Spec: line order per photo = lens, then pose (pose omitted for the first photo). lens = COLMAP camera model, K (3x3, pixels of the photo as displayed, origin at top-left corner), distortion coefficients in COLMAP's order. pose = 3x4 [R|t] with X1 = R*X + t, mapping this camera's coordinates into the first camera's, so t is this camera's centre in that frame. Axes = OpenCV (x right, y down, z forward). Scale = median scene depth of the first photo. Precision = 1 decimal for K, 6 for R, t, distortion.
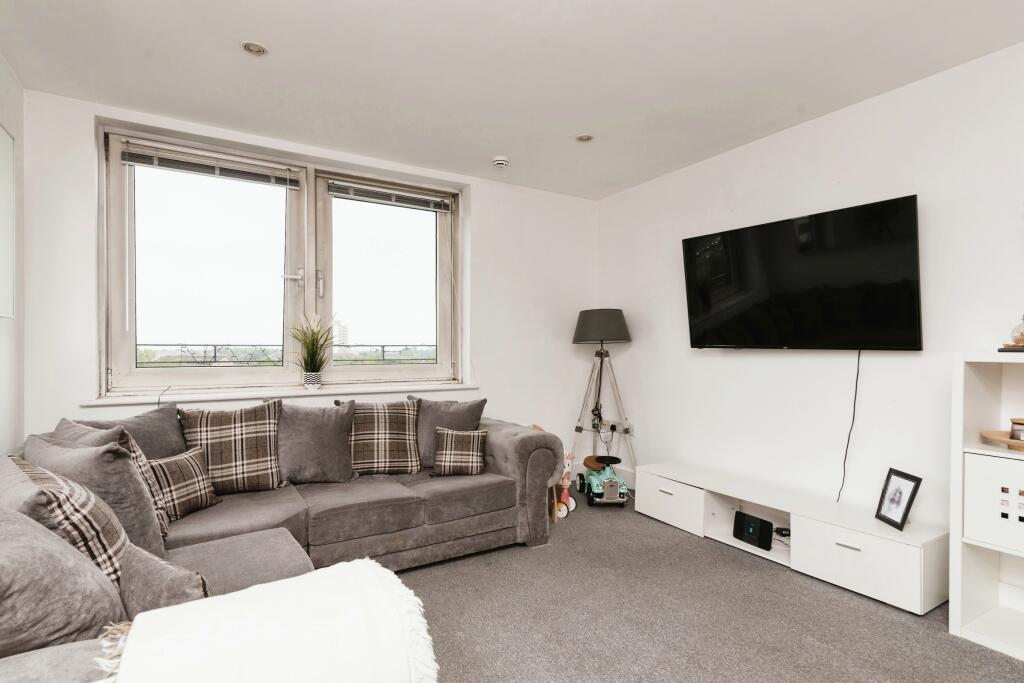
lens RADIAL K [[510.2, 0, 512.0], [0, 510.2, 341.5], [0, 0, 1]] dist [0.002759, 0.000330]
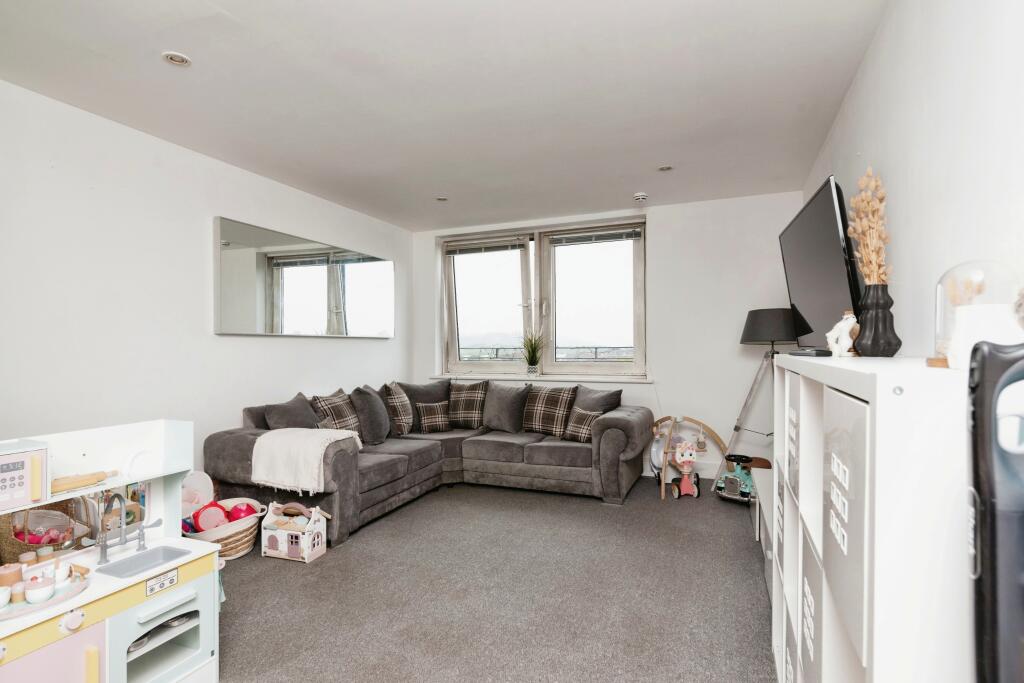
lens RADIAL K [[522.4, 0, 512.0], [0, 522.4, 341.5], [0, 0, 1]] dist [-0.000511, -0.000023]
pose [[0.587380, -0.011036, -0.809236, 0.864135], [0.017231, 0.999851, -0.001128, -0.012414], [0.809128, -0.013281, 0.587482, 0.017386]]
